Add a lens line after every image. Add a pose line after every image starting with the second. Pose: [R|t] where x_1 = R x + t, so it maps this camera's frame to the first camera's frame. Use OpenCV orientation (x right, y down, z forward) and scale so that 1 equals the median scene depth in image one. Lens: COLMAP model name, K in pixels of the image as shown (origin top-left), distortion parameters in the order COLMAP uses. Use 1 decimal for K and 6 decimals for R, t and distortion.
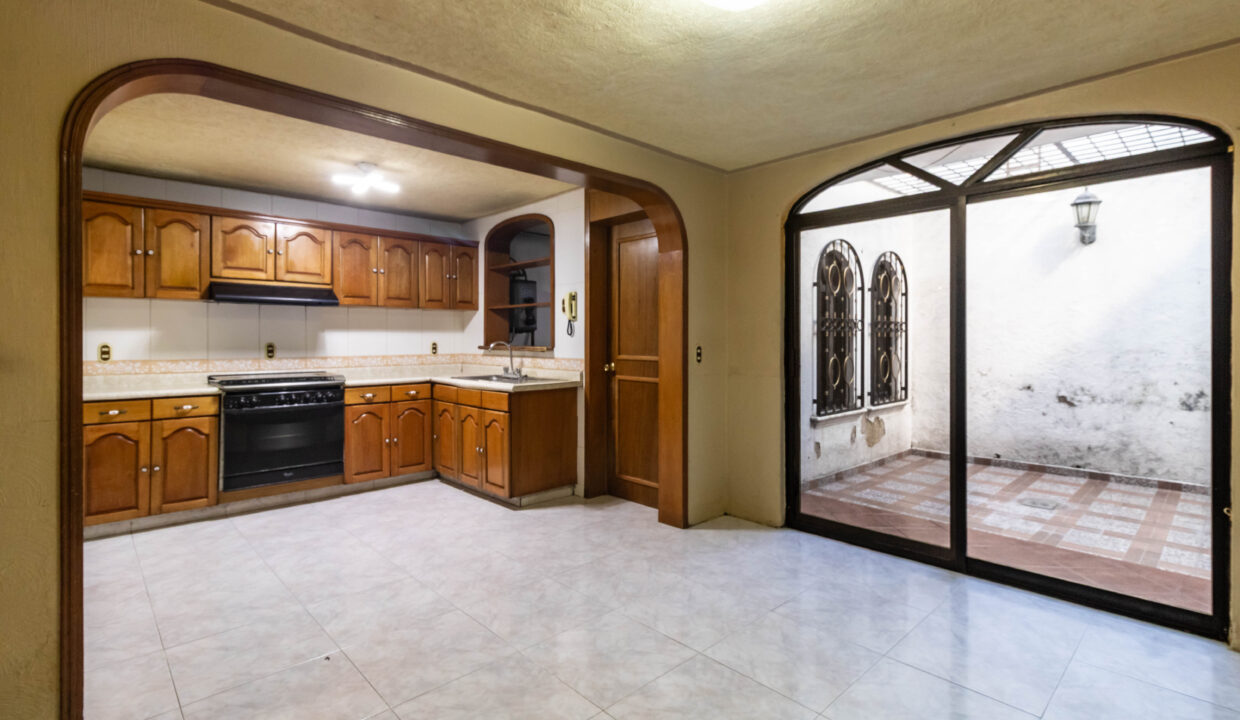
lens RADIAL K [[575.2, 0, 631.3], [0, 575.2, 339.2], [0, 0, 1]] dist [0.000214, 0.000464]
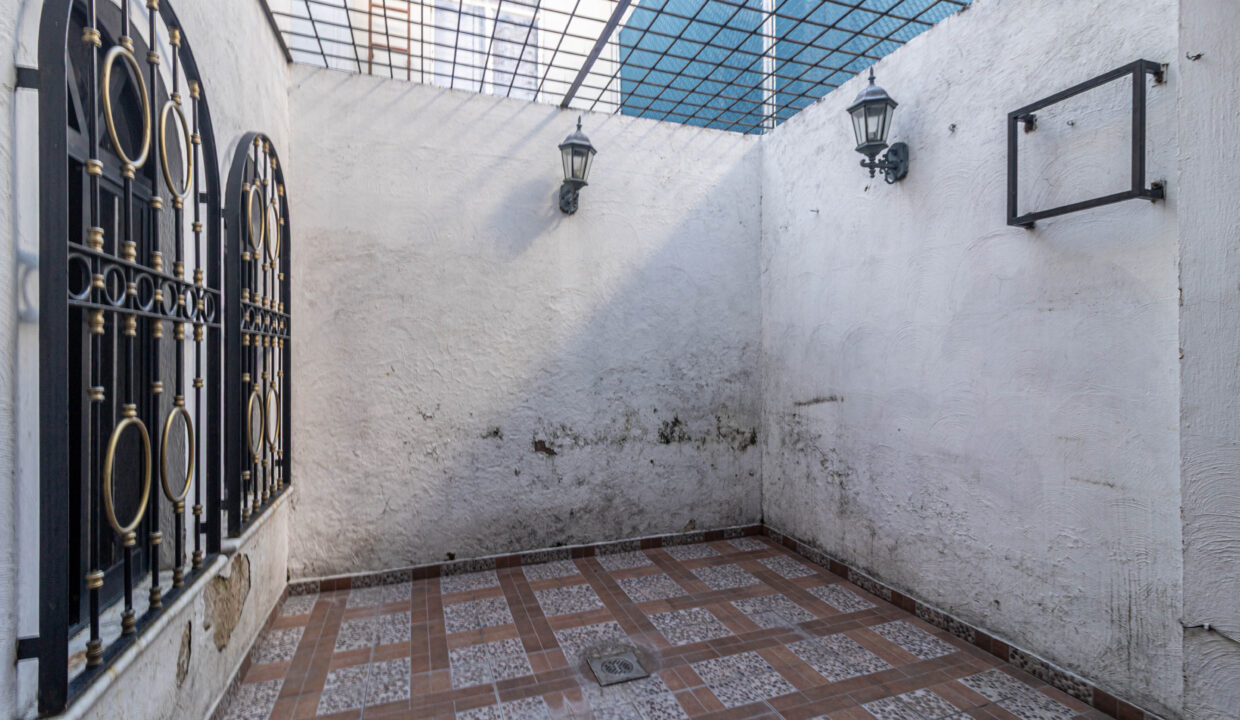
lens RADIAL K [[575.2, 0, 629.6], [0, 575.2, 355.7], [0, 0, 1]] dist [0.000214, 0.000464]
pose [[0.405820, 0.002350, 0.913950, 0.224126], [0.002723, 0.999989, -0.003781, 0.005562], [-0.913949, 0.004023, 0.405809, 0.738817]]
